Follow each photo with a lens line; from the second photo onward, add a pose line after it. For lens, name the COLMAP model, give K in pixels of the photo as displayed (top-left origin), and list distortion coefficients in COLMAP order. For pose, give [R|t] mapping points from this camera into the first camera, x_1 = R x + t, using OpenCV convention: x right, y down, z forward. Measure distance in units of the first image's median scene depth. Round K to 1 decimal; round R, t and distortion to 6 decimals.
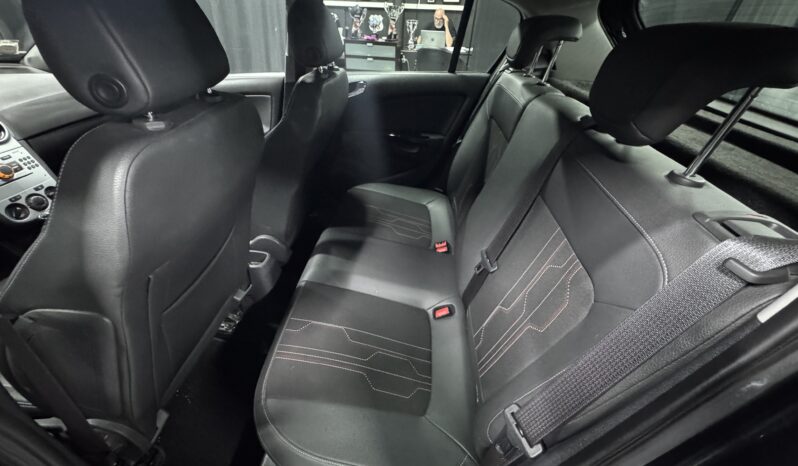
lens RADIAL K [[316.8, 0, 402.2], [0, 316.8, 230.9], [0, 0, 1]] dist [-0.004583, -0.000971]
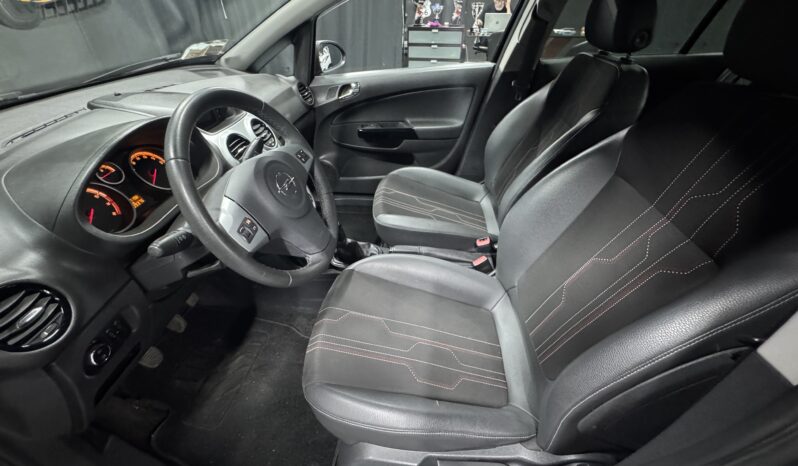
lens RADIAL K [[316.8, 0, 396.6], [0, 316.8, 229.9], [0, 0, 1]] dist [-0.004583, -0.000971]
pose [[0.999033, -0.034247, -0.027584, -0.210598], [0.035039, 0.998972, 0.028762, -0.012522], [0.026571, -0.029701, 0.999206, 0.011347]]
